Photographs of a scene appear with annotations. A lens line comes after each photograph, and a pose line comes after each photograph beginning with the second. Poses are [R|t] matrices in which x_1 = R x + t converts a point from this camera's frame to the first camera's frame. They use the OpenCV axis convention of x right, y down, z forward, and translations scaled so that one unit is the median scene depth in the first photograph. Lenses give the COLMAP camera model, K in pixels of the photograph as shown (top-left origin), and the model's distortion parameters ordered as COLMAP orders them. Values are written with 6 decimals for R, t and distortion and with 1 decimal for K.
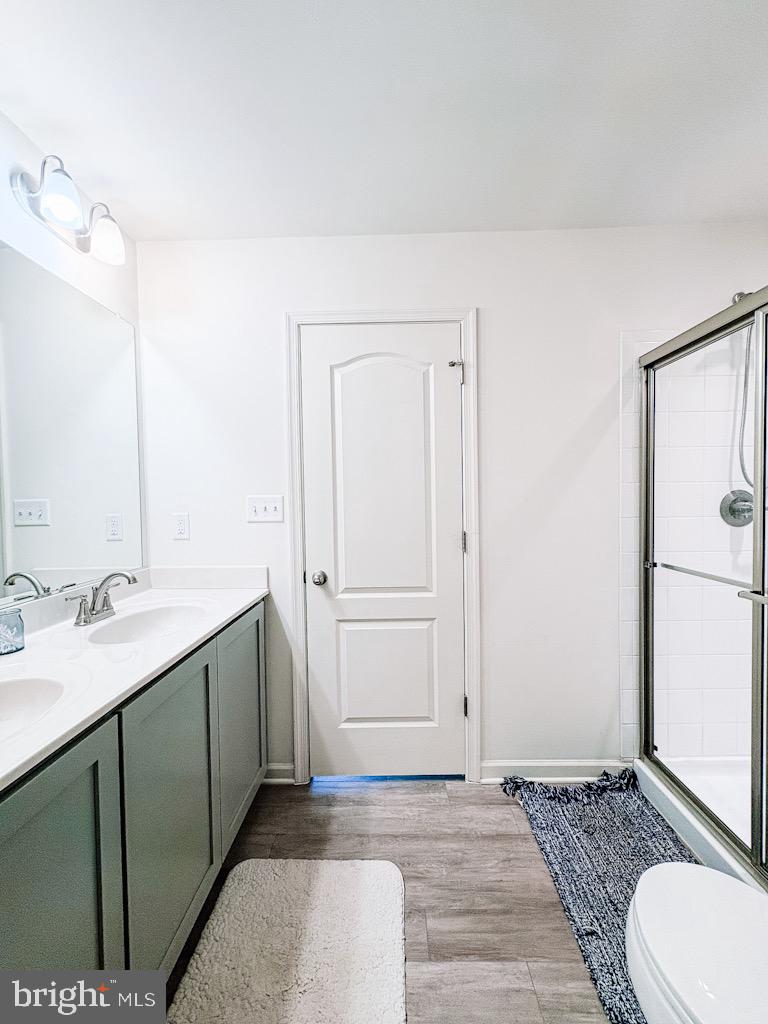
lens RADIAL K [[407.7, 0, 384.7], [0, 407.7, 509.2], [0, 0, 1]] dist [0.002704, -0.000035]
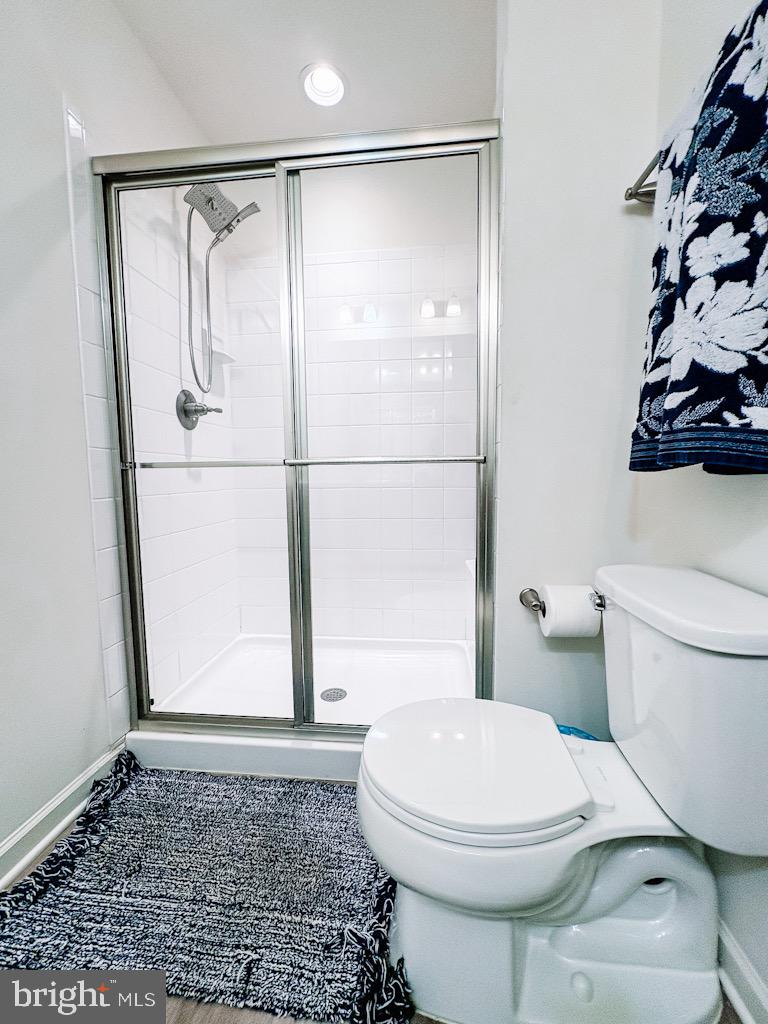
lens RADIAL K [[407.7, 0, 385.4], [0, 407.7, 509.7], [0, 0, 1]] dist [0.002704, -0.000035]
pose [[0.084324, -0.062239, 0.994493, -0.048382], [0.037615, 0.997535, 0.059240, 0.191320], [-0.995728, 0.032413, 0.086457, 0.478614]]
